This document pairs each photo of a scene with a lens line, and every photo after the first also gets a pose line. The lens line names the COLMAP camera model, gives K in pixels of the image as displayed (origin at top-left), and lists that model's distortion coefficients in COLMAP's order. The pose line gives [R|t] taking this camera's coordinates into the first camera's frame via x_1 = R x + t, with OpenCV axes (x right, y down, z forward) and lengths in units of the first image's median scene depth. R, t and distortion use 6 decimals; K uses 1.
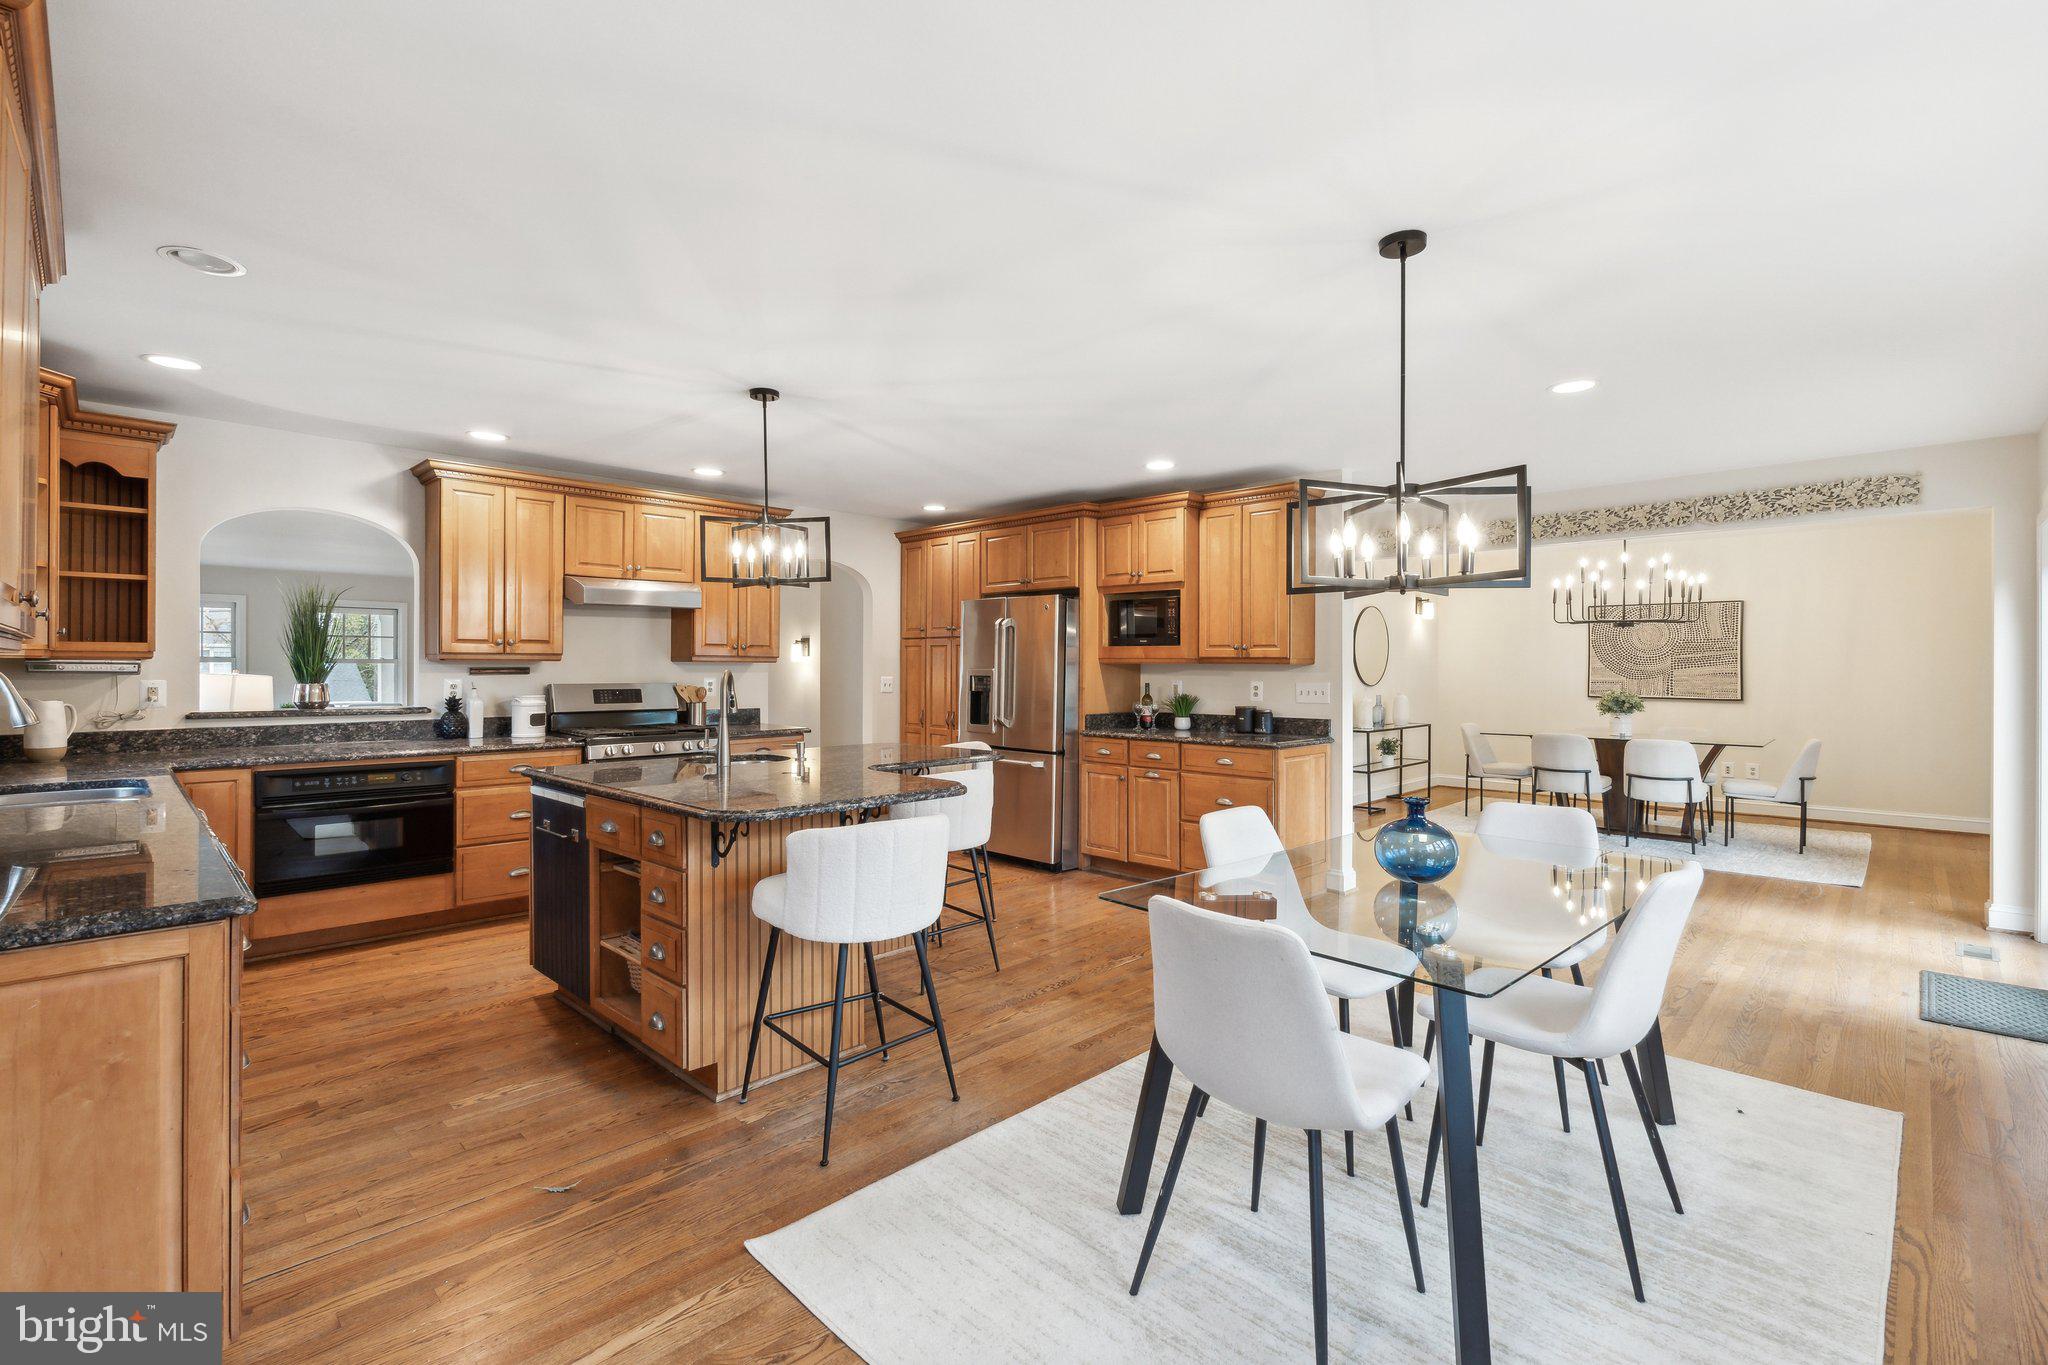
lens RADIAL K [[921.9, 0, 1026.6], [0, 921.9, 673.0], [0, 0, 1]] dist [-0.007768, 0.000936]
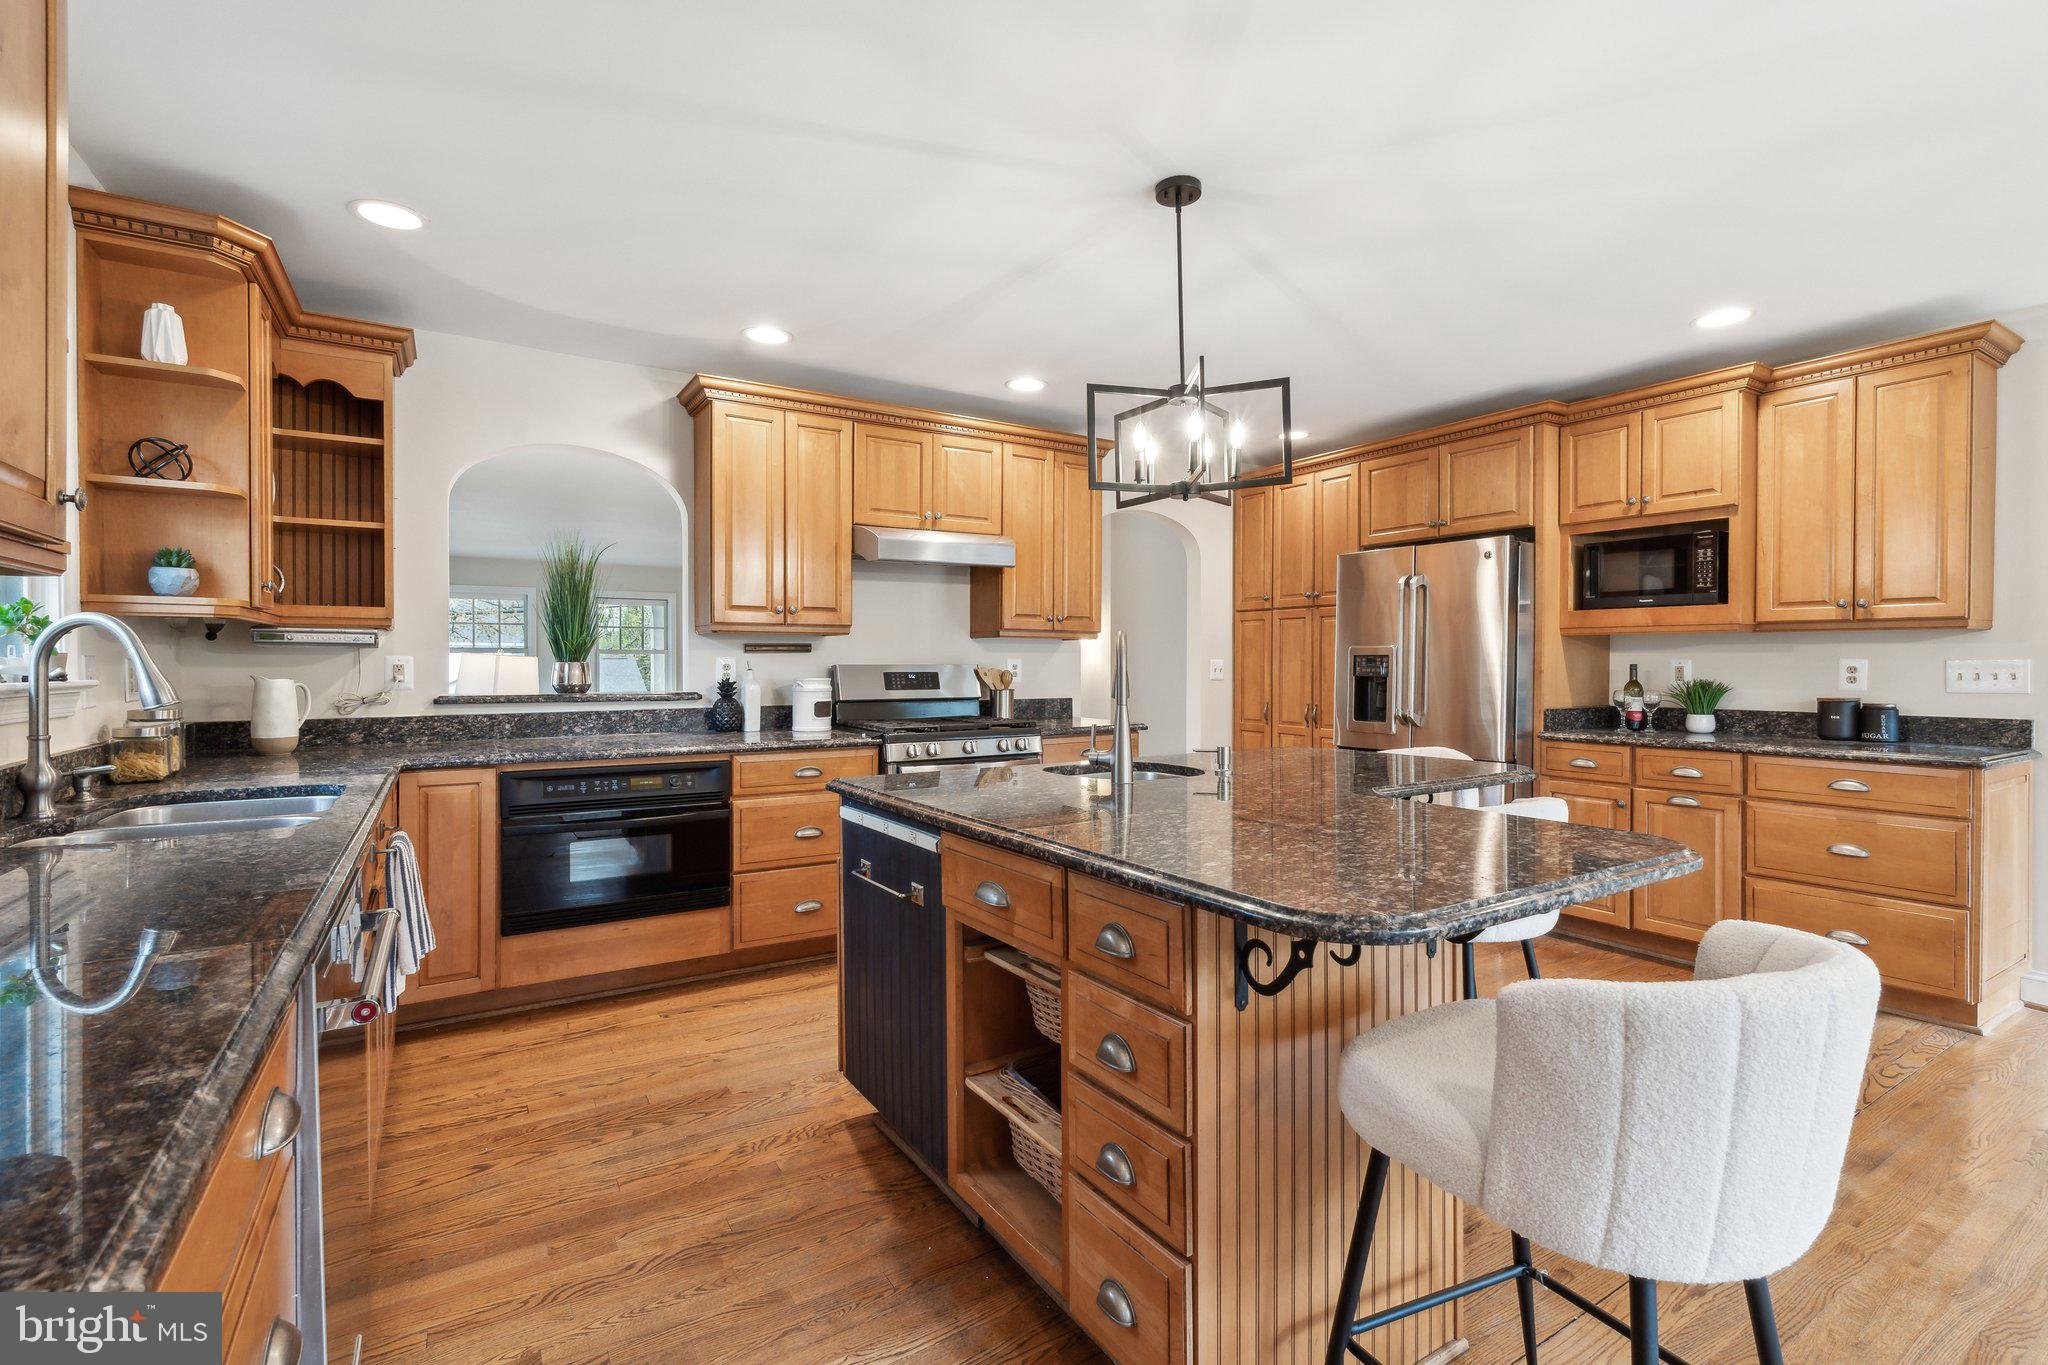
lens RADIAL K [[921.9, 0, 1023.0], [0, 921.9, 681.1], [0, 0, 1]] dist [-0.007768, 0.000936]
pose [[0.972831, 0.001200, -0.231513, -0.194855], [0.001713, 0.999922, 0.012382, 0.018465], [0.231510, -0.012442, 0.972753, 0.291269]]
